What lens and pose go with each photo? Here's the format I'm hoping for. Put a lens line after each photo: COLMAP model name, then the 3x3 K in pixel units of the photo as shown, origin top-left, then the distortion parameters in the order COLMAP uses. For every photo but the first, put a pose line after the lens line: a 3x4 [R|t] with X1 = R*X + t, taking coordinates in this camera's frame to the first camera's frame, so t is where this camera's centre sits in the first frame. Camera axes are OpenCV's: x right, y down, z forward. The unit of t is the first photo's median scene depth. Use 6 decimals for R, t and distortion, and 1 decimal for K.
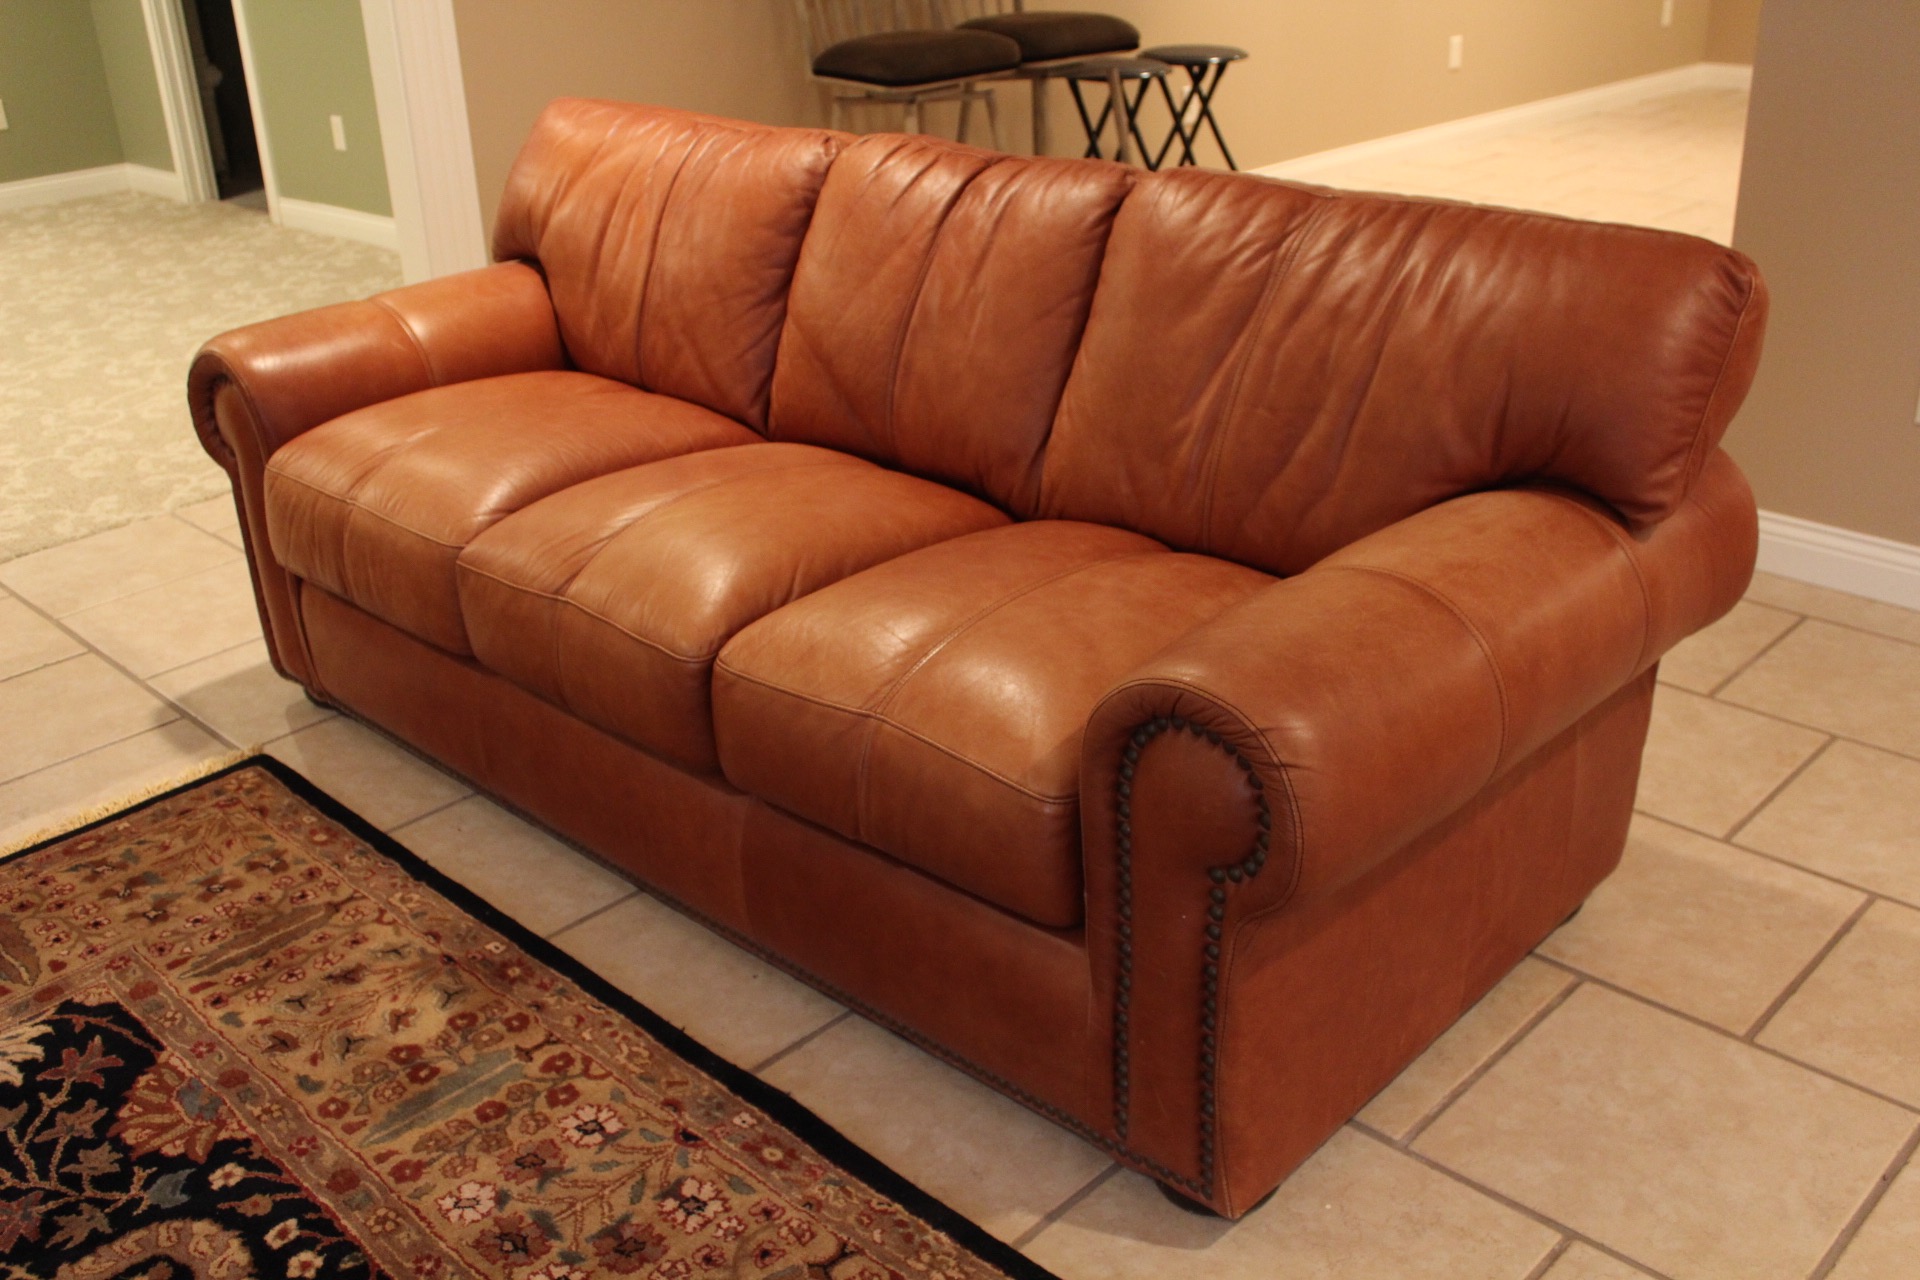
lens RADIAL K [[1851.6, 0, 960.0], [0, 1851.6, 640.0], [0, 0, 1]] dist [-0.102305, 0.030169]
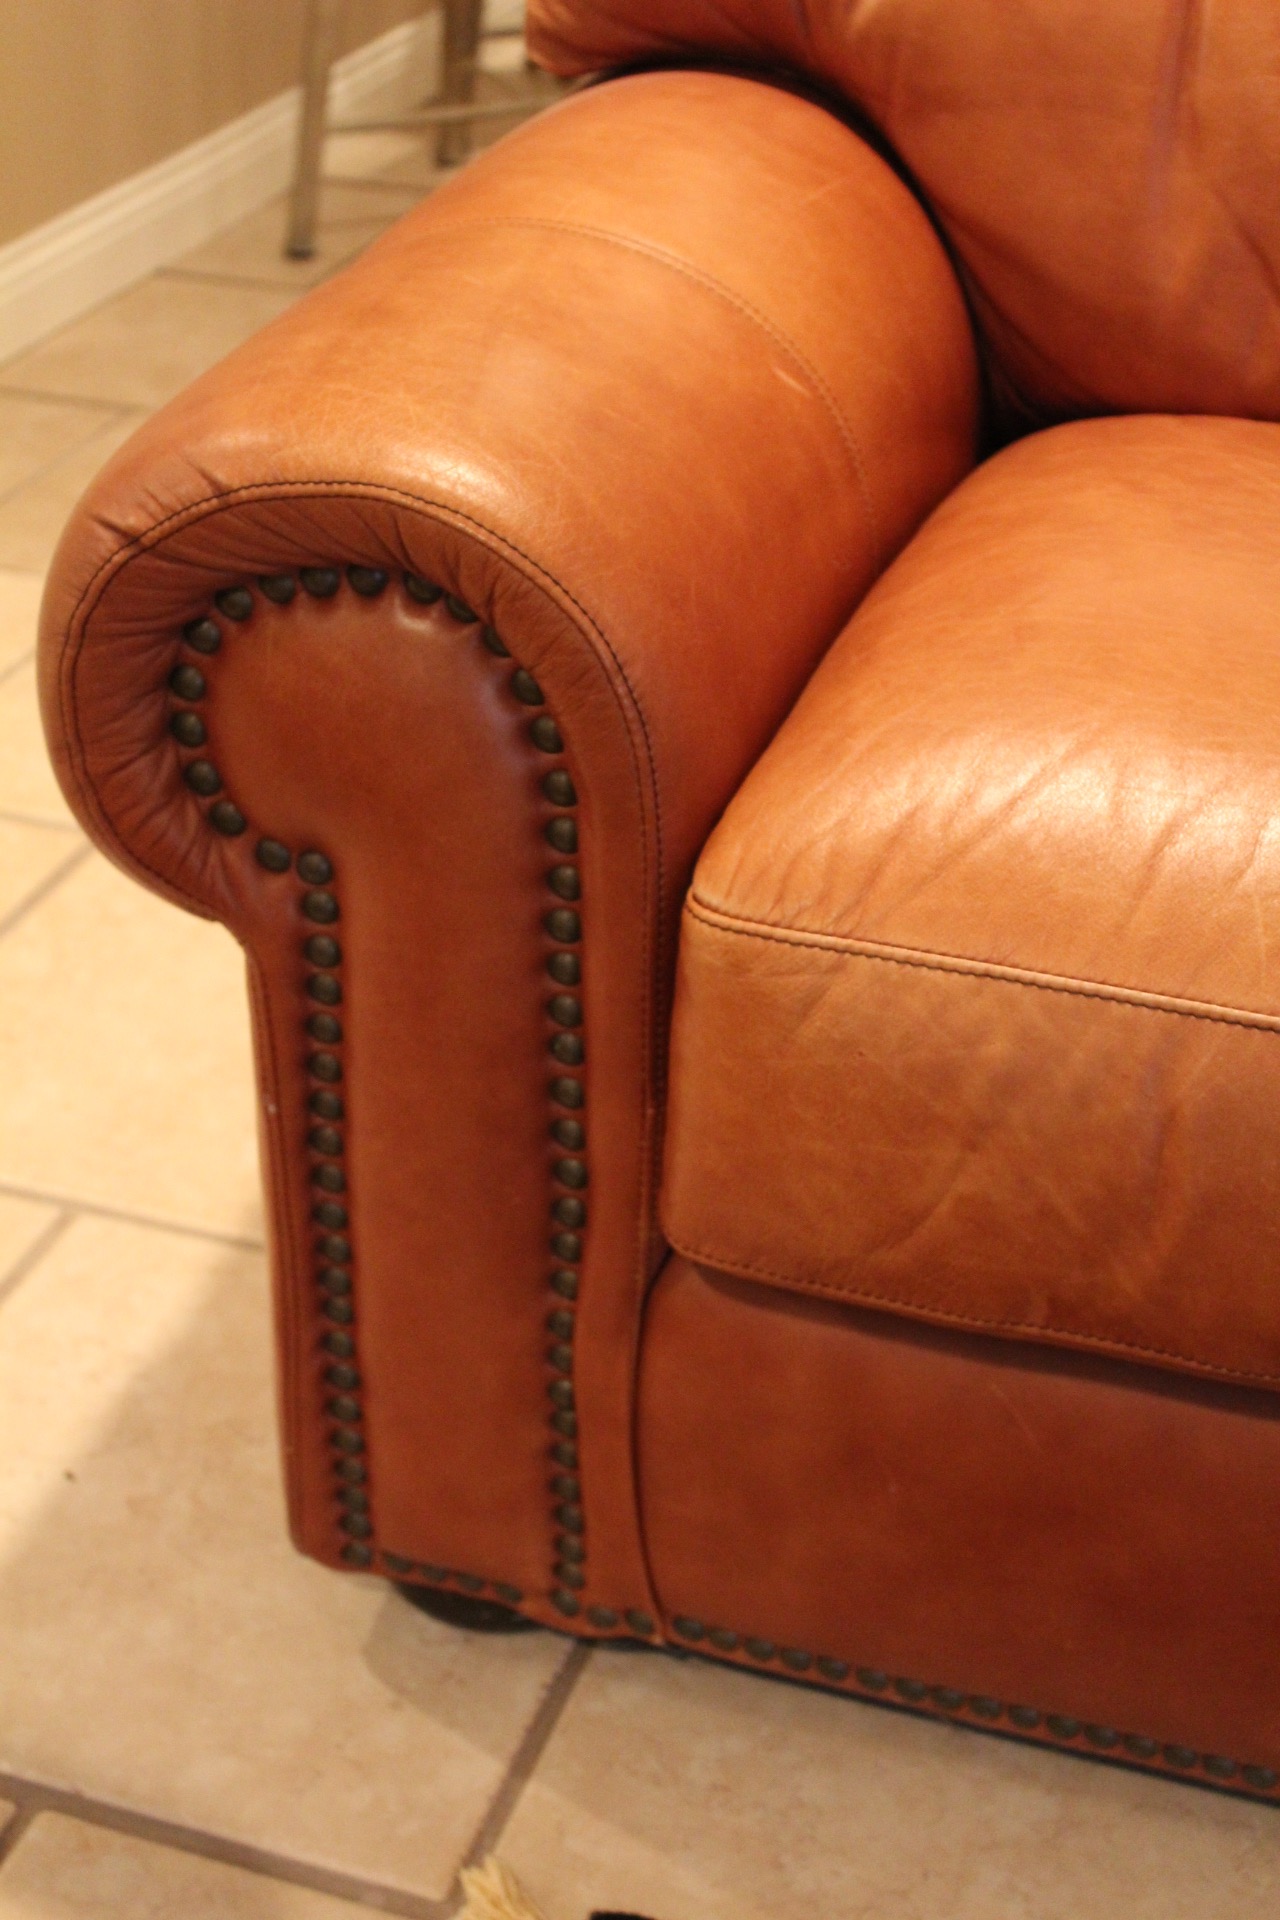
lens RADIAL K [[2829.0, 0, 640.0], [0, 2829.0, 960.0], [0, 0, 1]] dist [-0.012733, 0.001950]
pose [[0.896618, -0.182447, 0.403471, -0.695706], [0.136223, 0.980634, 0.140712, -0.185789], [-0.421330, -0.071203, 0.904108, 0.820575]]
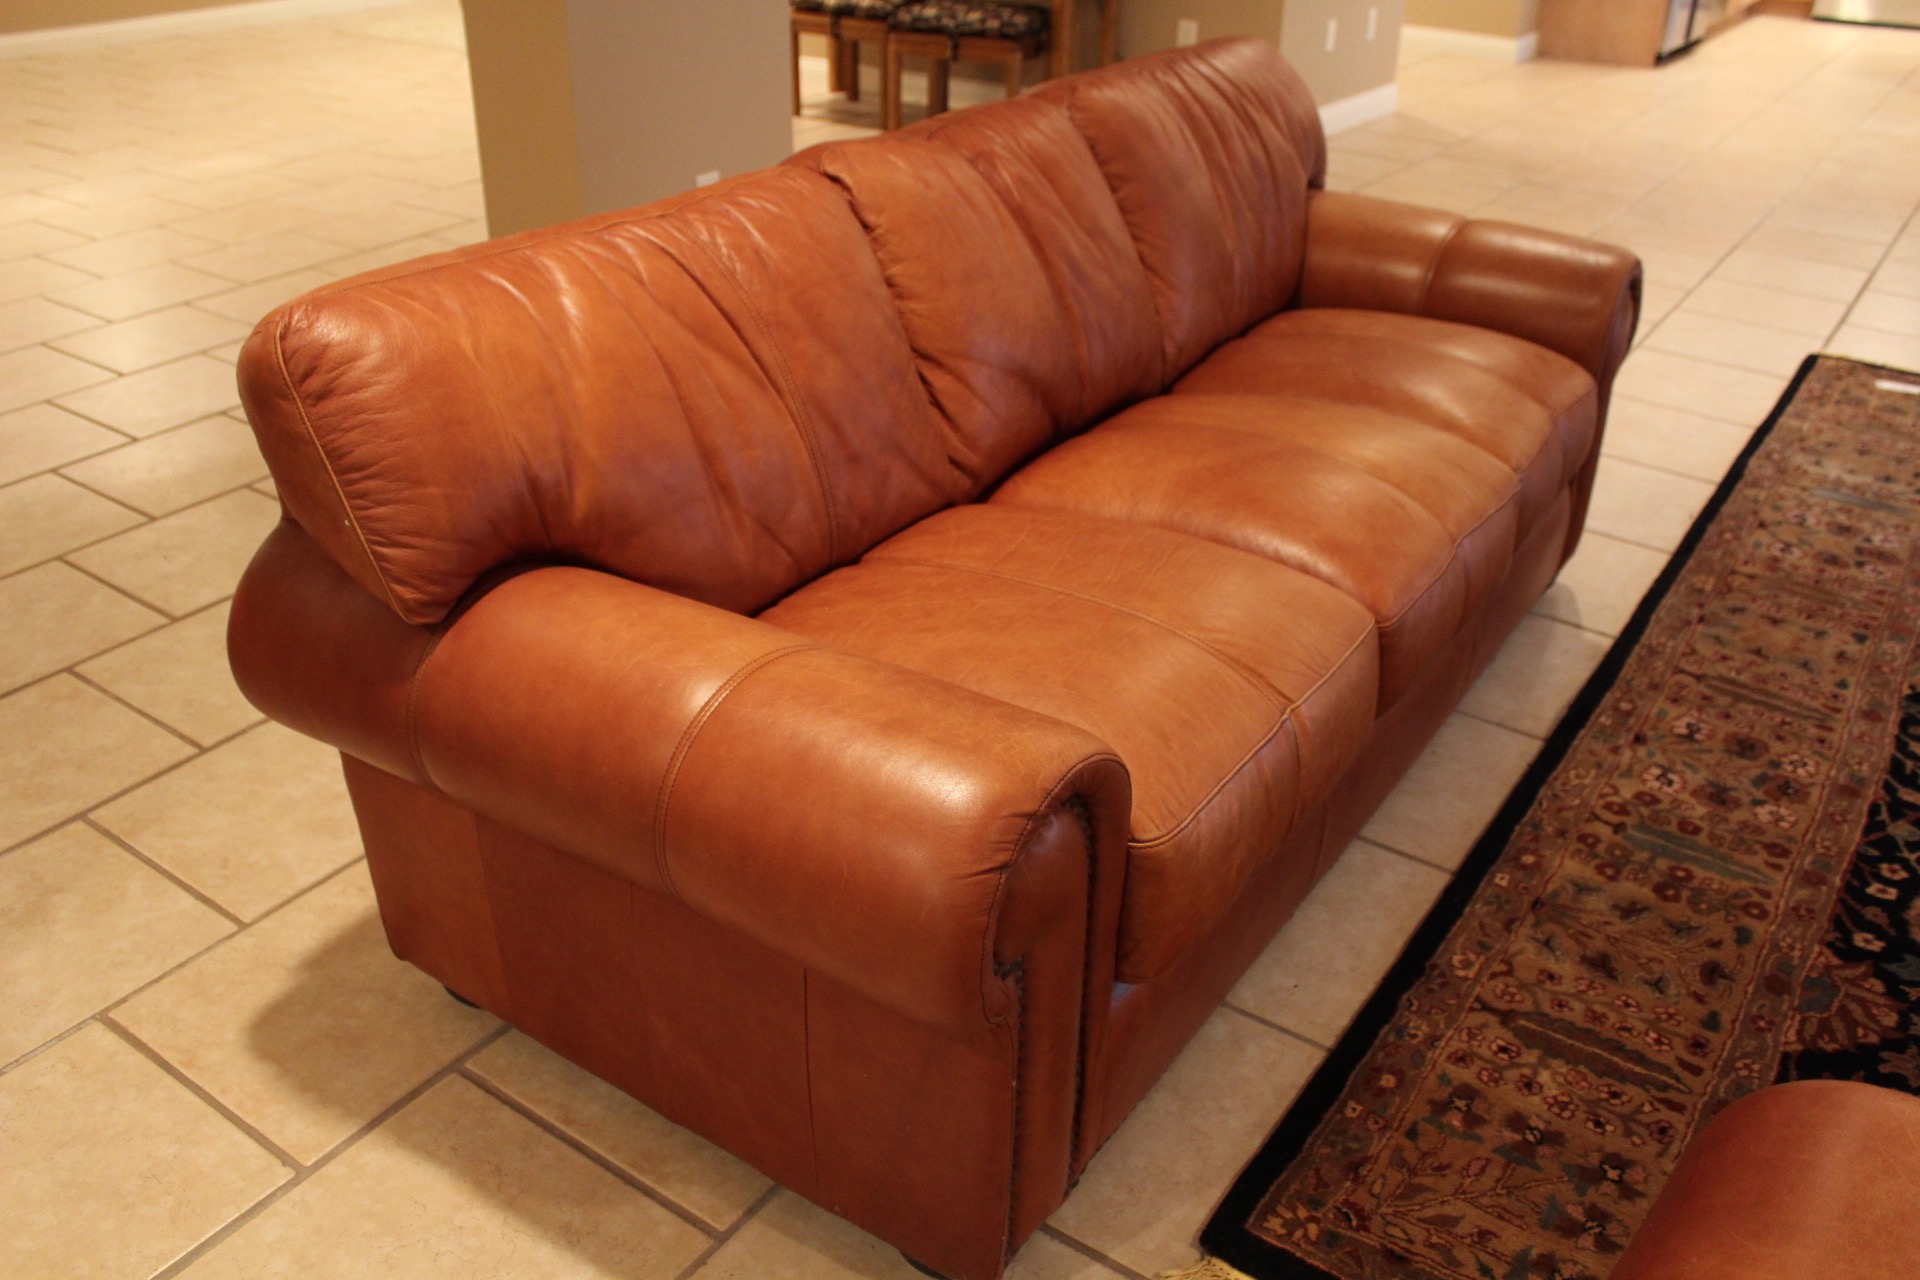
lens RADIAL K [[1646.5, 0, 960.0], [0, 1646.5, 640.0], [0, 0, 1]] dist [-0.146271, 0.108451]
pose [[-0.172948, -0.445871, 0.878230, -1.026691], [0.401497, 0.782304, 0.476236, -0.543752], [-0.899383, 0.434971, 0.043718, 1.276325]]
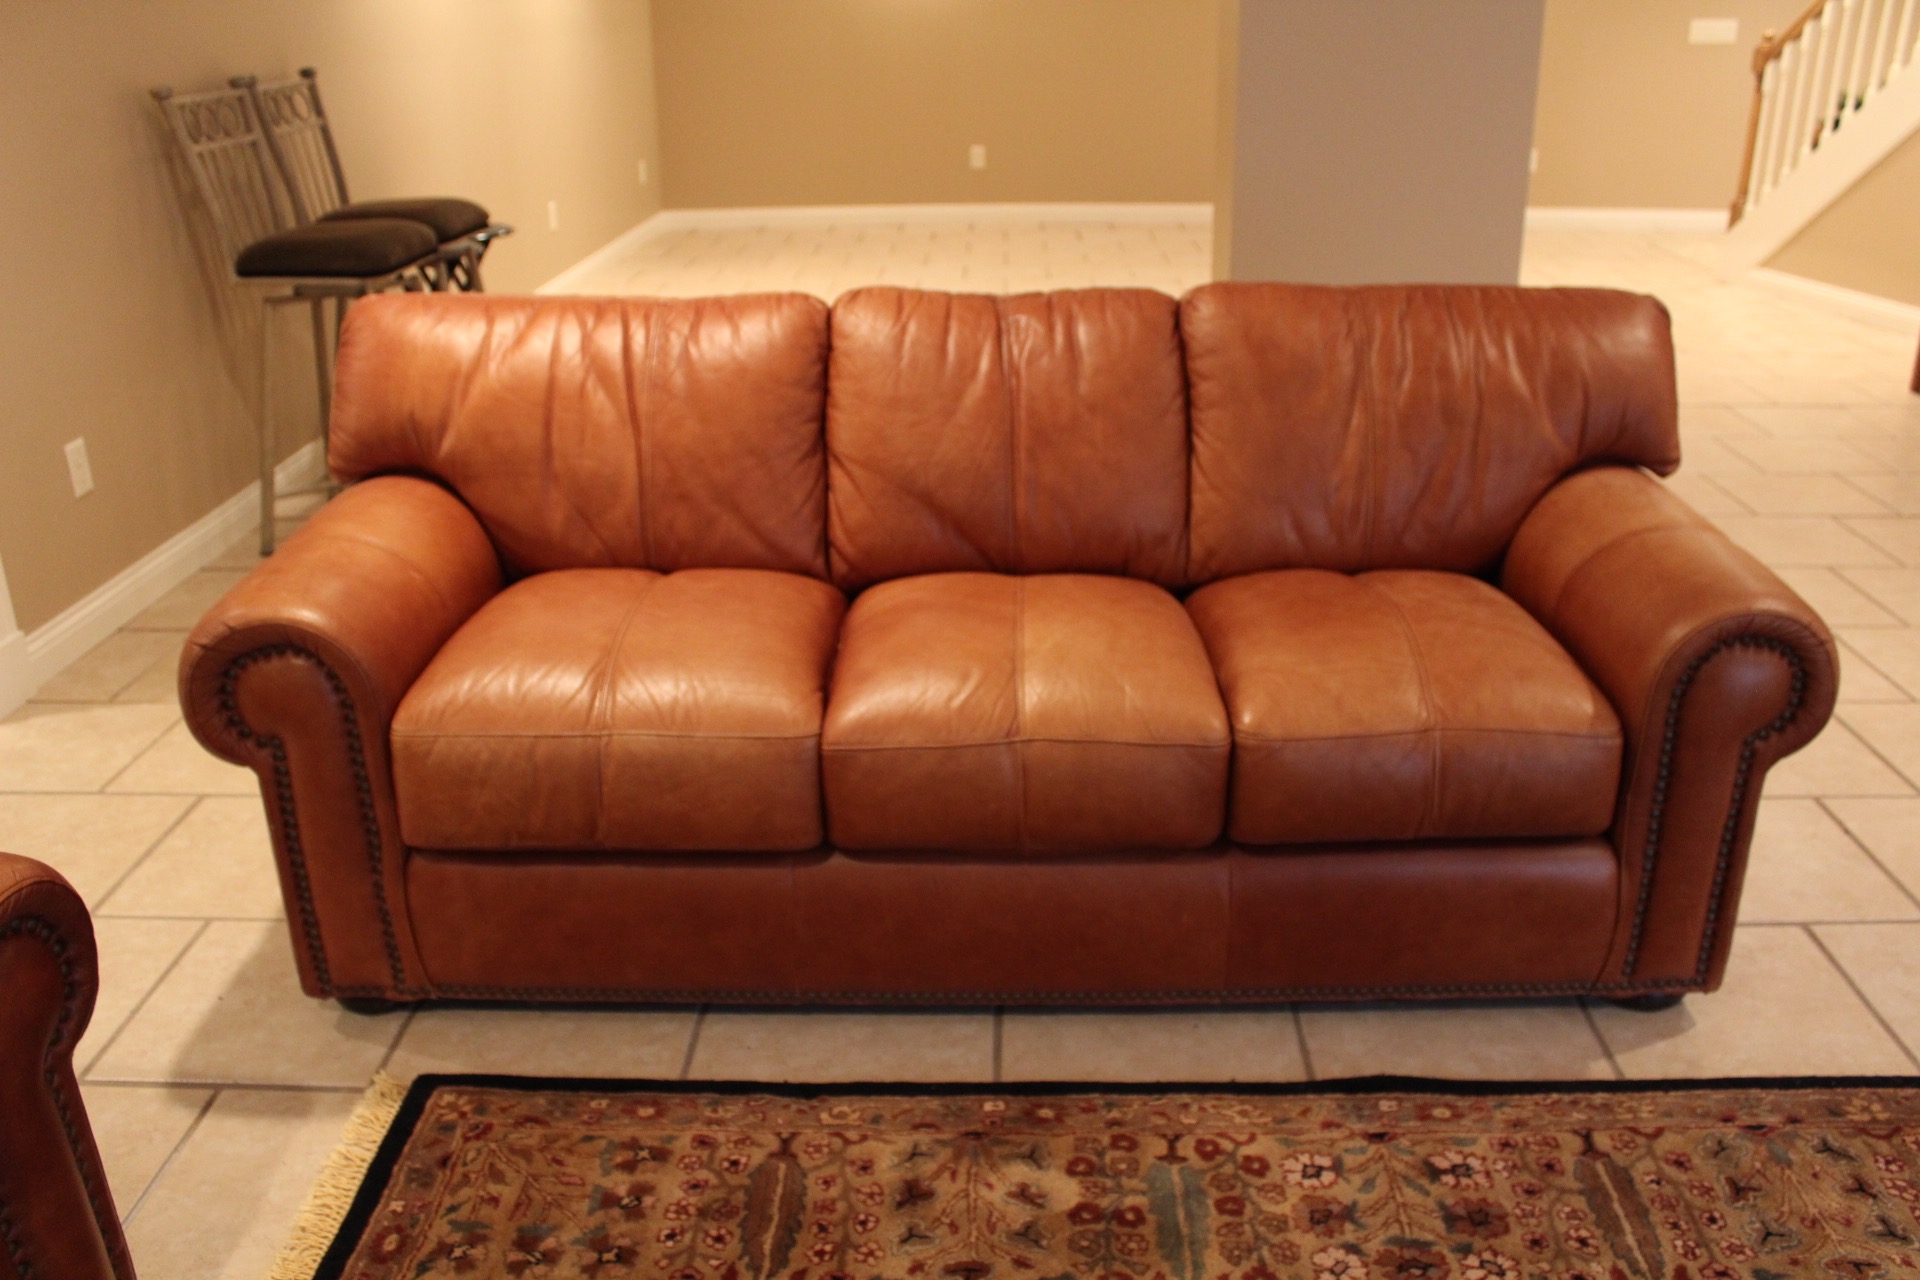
lens RADIAL K [[1646.5, 0, 960.0], [0, 1646.5, 640.0], [0, 0, 1]] dist [-0.146271, 0.108451]
pose [[0.726415, -0.227774, 0.648413, -0.844325], [0.267113, 0.962876, 0.038992, -0.123535], [-0.633223, 0.144875, 0.760289, 0.331655]]
